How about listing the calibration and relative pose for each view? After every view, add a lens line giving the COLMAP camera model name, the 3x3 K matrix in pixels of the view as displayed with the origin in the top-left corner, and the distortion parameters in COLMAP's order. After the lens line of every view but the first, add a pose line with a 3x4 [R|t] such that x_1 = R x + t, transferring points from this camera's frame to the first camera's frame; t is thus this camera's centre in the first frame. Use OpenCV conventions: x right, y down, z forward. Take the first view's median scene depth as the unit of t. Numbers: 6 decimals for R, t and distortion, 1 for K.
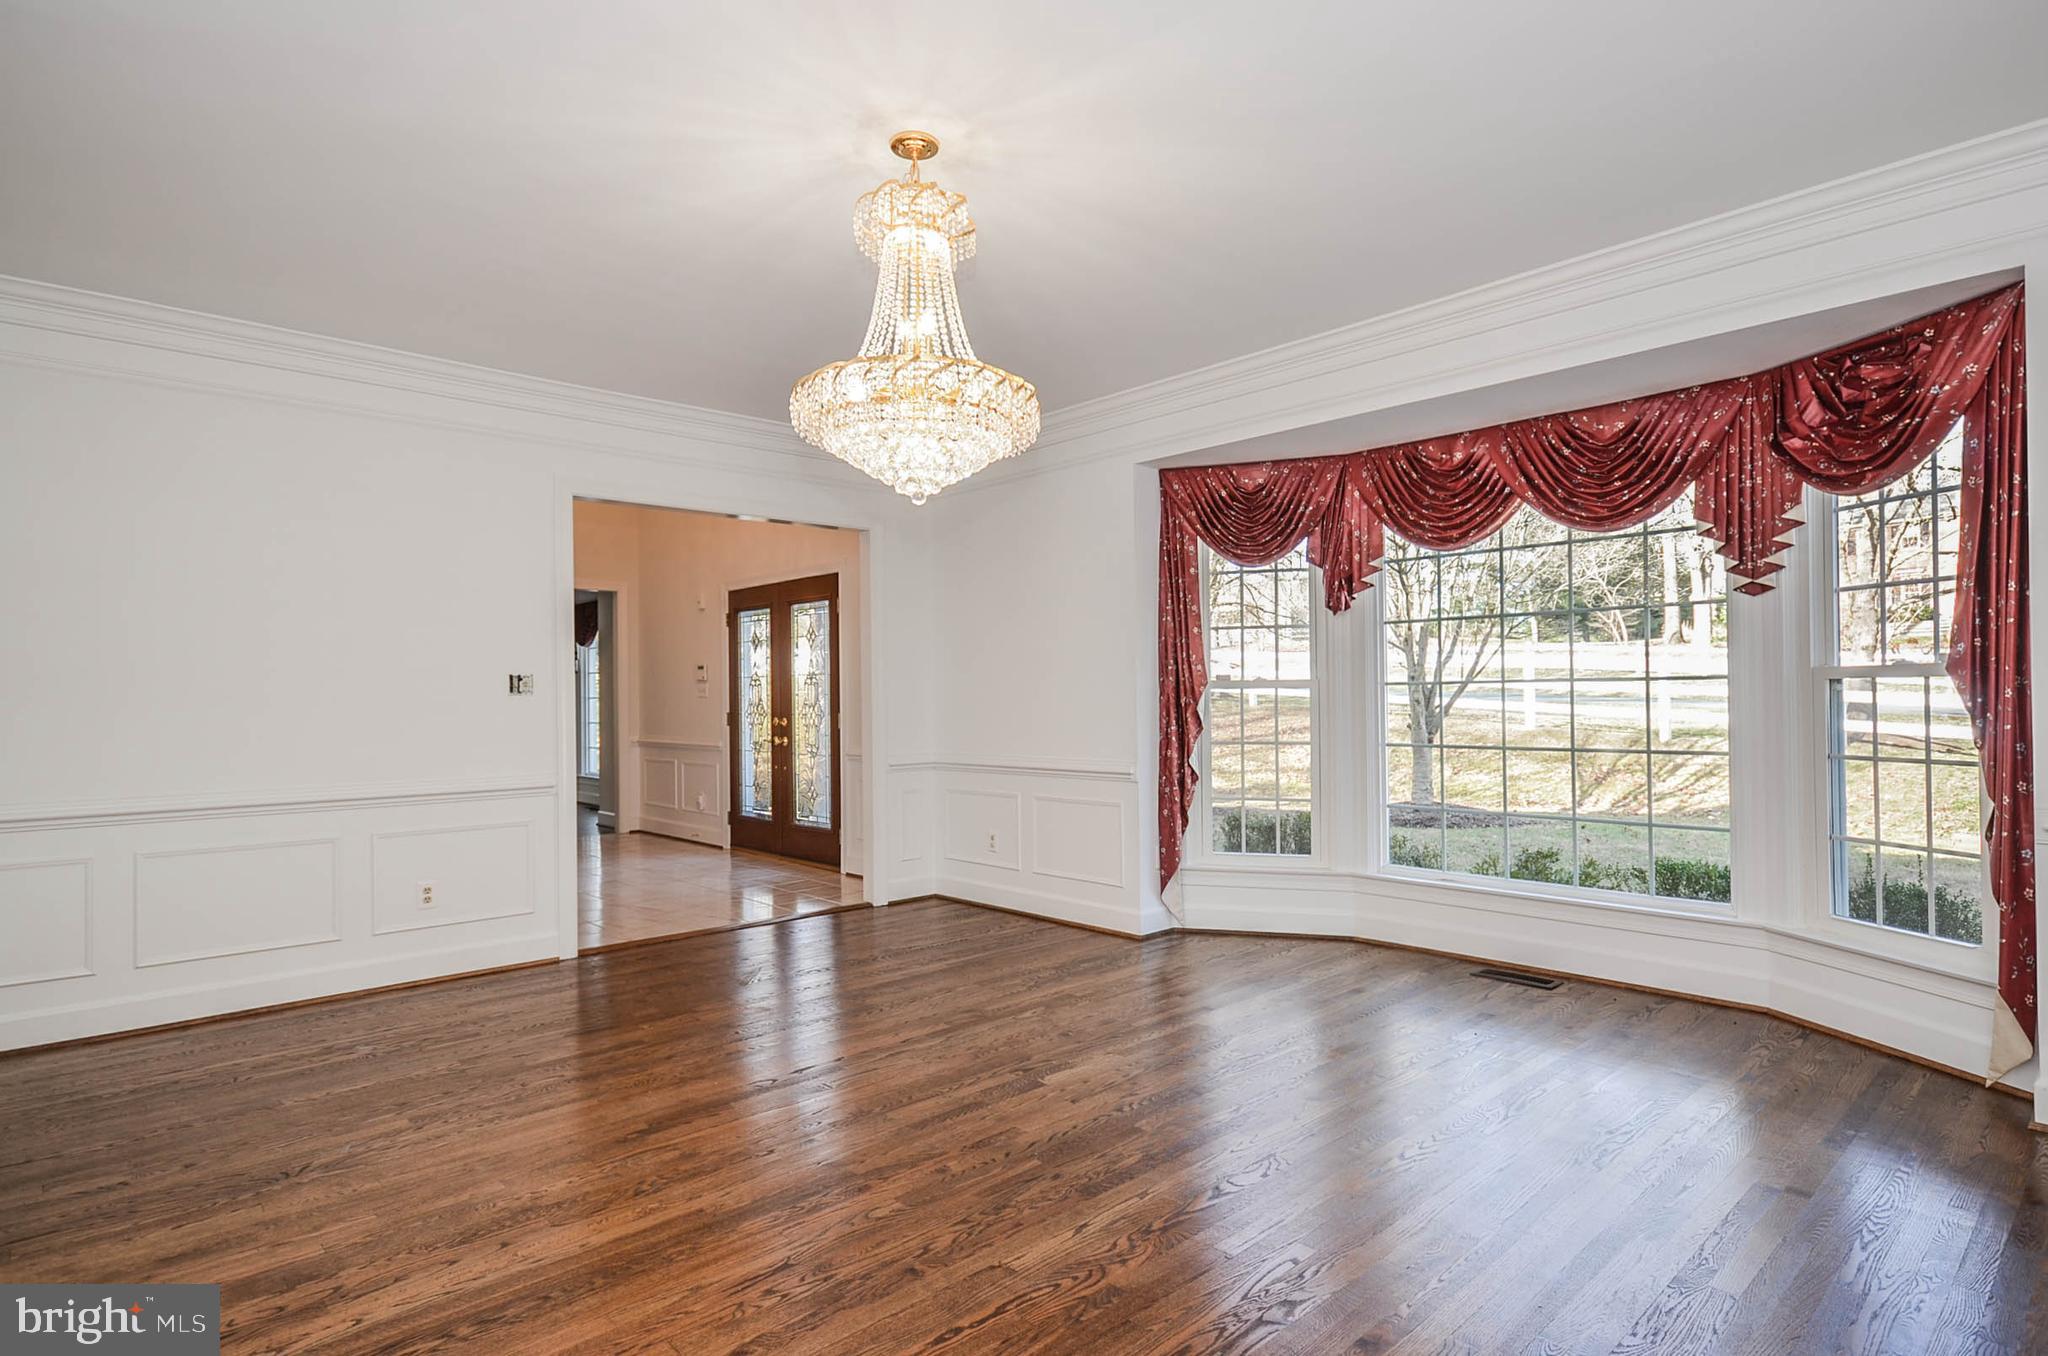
lens RADIAL K [[1054.6, 0, 1024.6], [0, 1054.6, 664.1], [0, 0, 1]] dist [-0.003383, 0.000903]
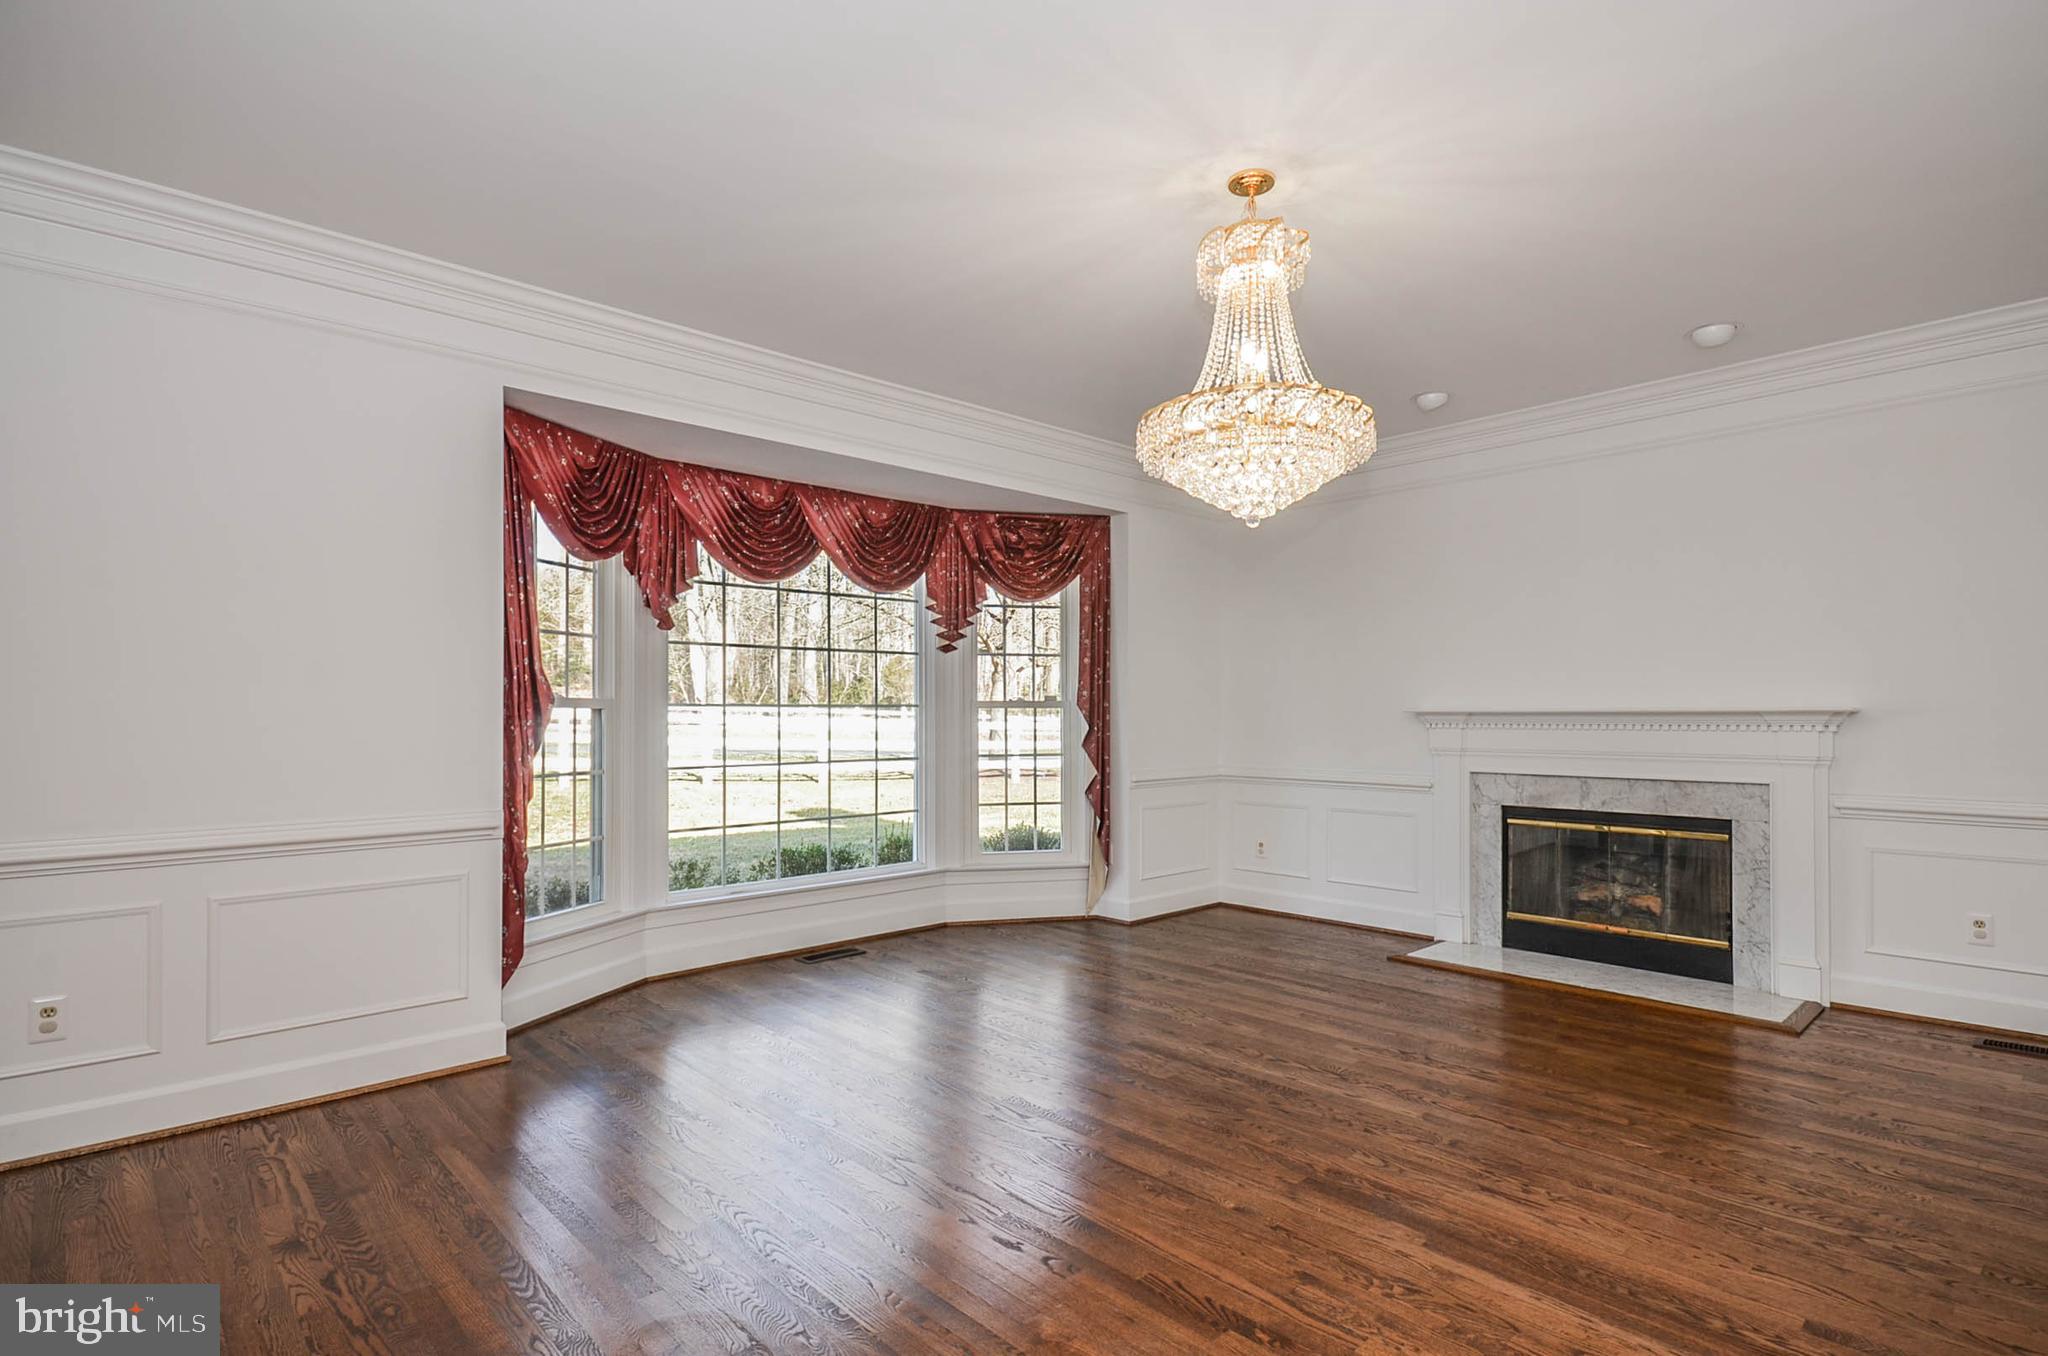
lens RADIAL K [[1047.8, 0, 1041.0], [0, 1047.8, 693.6], [0, 0, 1]] dist [0.003770, -0.000727]
pose [[-0.019017, 0.025927, 0.999483, -1.050002], [-0.024689, 0.999347, -0.026393, 0.040045], [-0.999514, -0.025178, -0.018365, 1.138805]]
